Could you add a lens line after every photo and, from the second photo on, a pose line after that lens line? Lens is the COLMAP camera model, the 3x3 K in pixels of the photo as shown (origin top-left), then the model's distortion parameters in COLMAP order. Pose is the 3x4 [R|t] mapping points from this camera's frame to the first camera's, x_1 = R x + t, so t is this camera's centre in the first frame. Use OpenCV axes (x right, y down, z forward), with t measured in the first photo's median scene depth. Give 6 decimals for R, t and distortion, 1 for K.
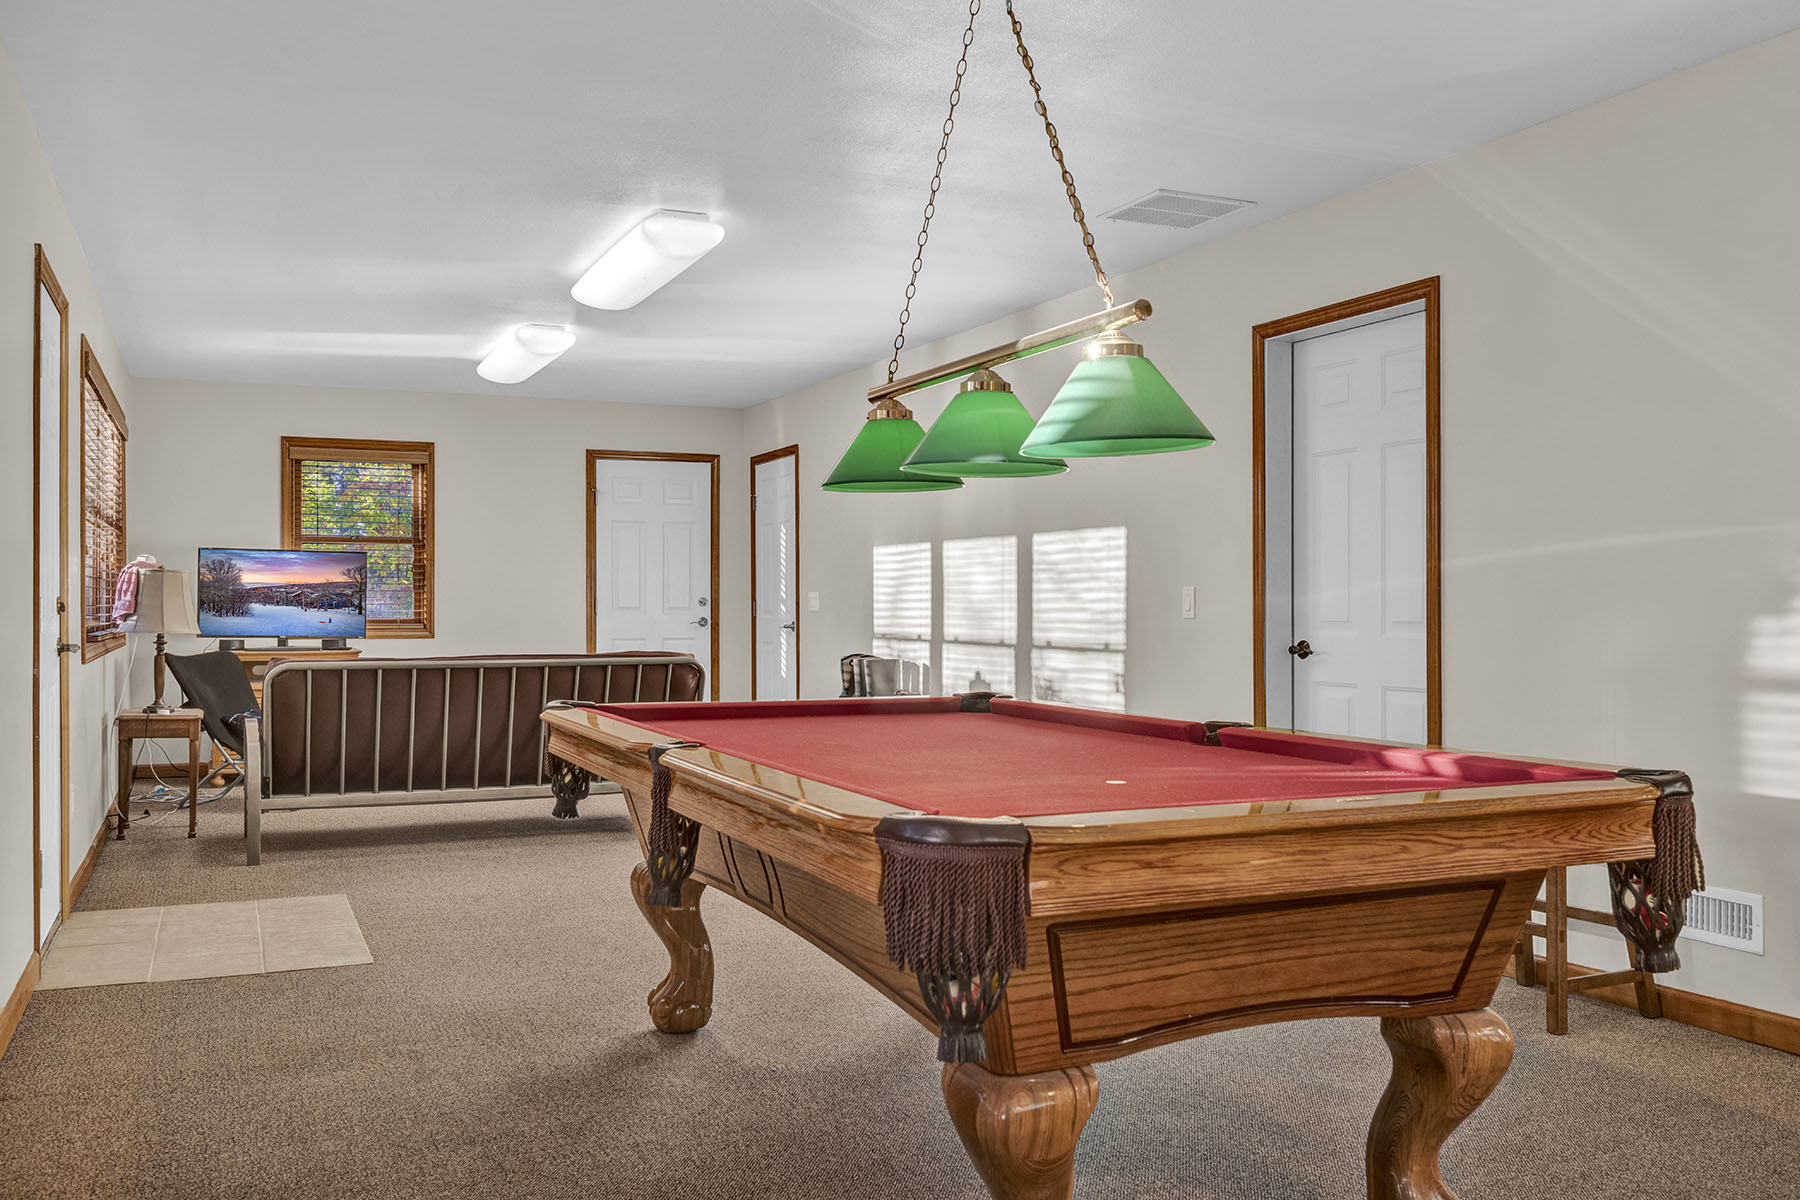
lens RADIAL K [[1553.2, 0, 895.2], [0, 1553.2, 595.2], [0, 0, 1]] dist [-0.008145, -0.006623]
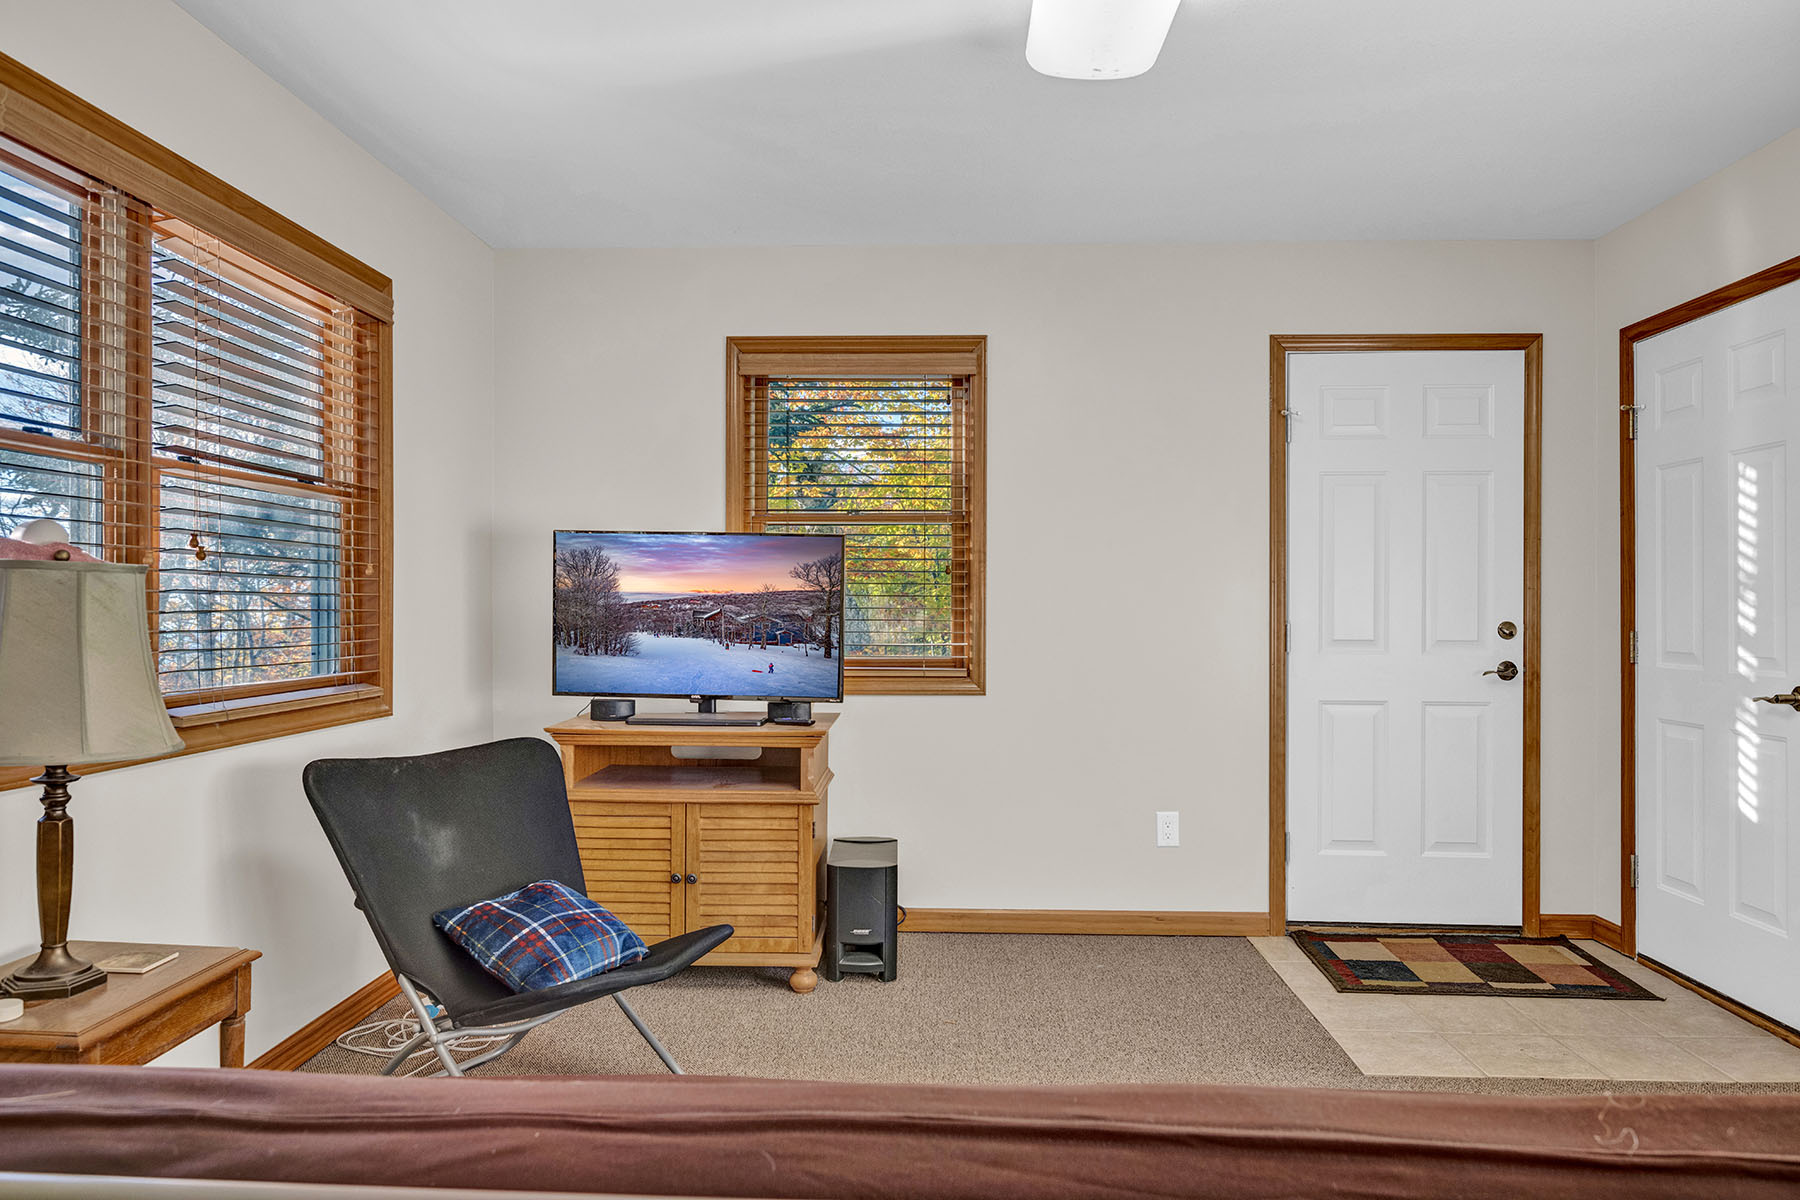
lens RADIAL K [[1153.5, 0, 893.6], [0, 1153.5, 595.4], [0, 0, 1]] dist [-0.045507, 0.000370]
pose [[0.902981, -0.000177, -0.429681, -0.165339], [-0.002920, 0.999974, -0.006549, -0.004787], [0.429672, 0.007168, 0.902957, 0.671601]]
